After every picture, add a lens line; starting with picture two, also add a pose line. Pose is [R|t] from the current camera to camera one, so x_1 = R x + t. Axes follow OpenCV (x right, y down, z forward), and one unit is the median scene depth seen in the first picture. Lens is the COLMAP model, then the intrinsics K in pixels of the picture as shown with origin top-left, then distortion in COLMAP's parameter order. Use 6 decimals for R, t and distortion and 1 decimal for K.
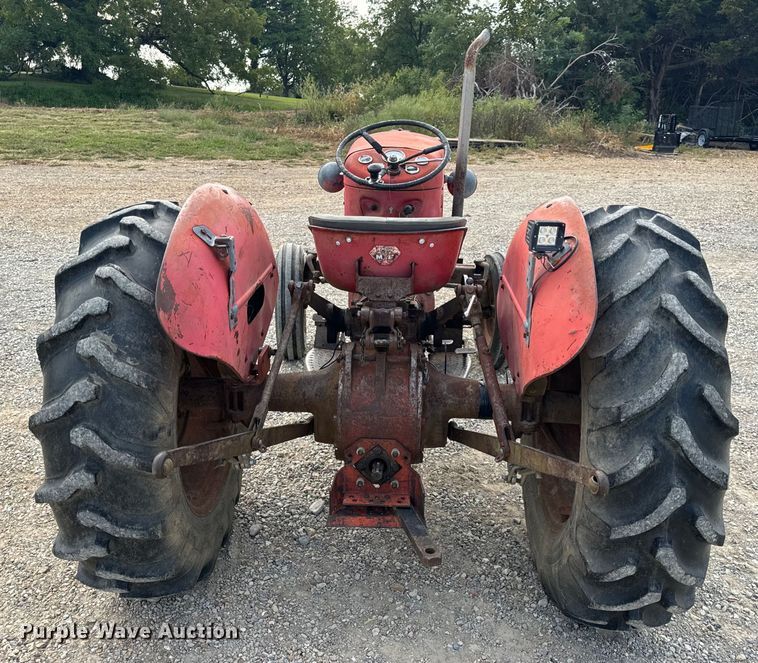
lens RADIAL K [[744.7, 0, 377.8], [0, 744.7, 346.0], [0, 0, 1]] dist [0.146930, -0.335002]
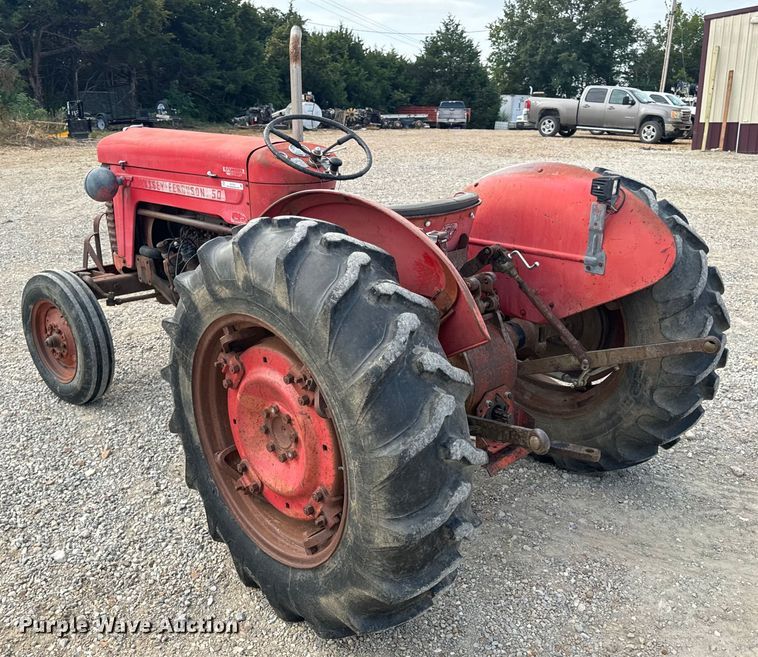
lens RADIAL K [[745.1, 0, 379.0], [0, 745.1, 328.5], [0, 0, 1]] dist [0.067247, -0.106029]
pose [[0.689838, -0.256374, 0.677049, -0.873952], [0.257529, 0.960927, 0.101475, -0.126000], [-0.676611, 0.104358, 0.728908, 0.279218]]
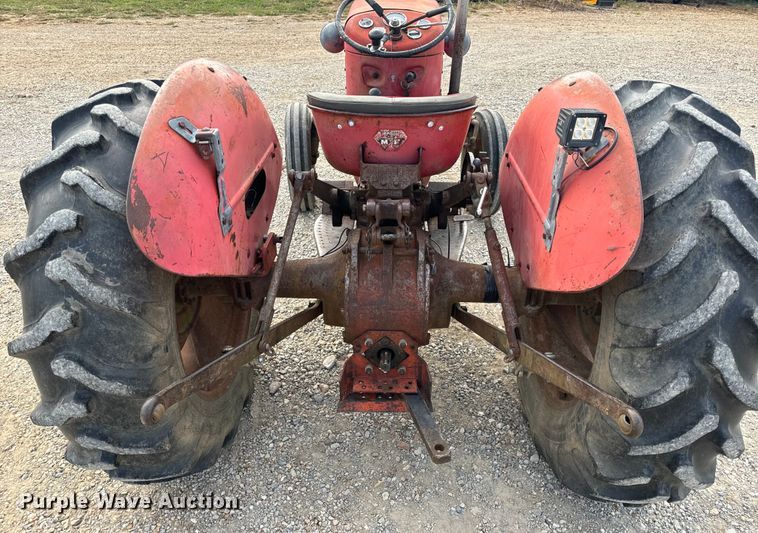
lens RADIAL K [[541.0, 0, 385.3], [0, 541.0, 293.1], [0, 0, 1]] dist [0.074830, -0.120108]
pose [[0.999749, -0.016118, 0.015550, -0.010868], [0.012118, 0.973198, 0.229647, -0.092844], [-0.018834, -0.229401, 0.973150, 0.300278]]
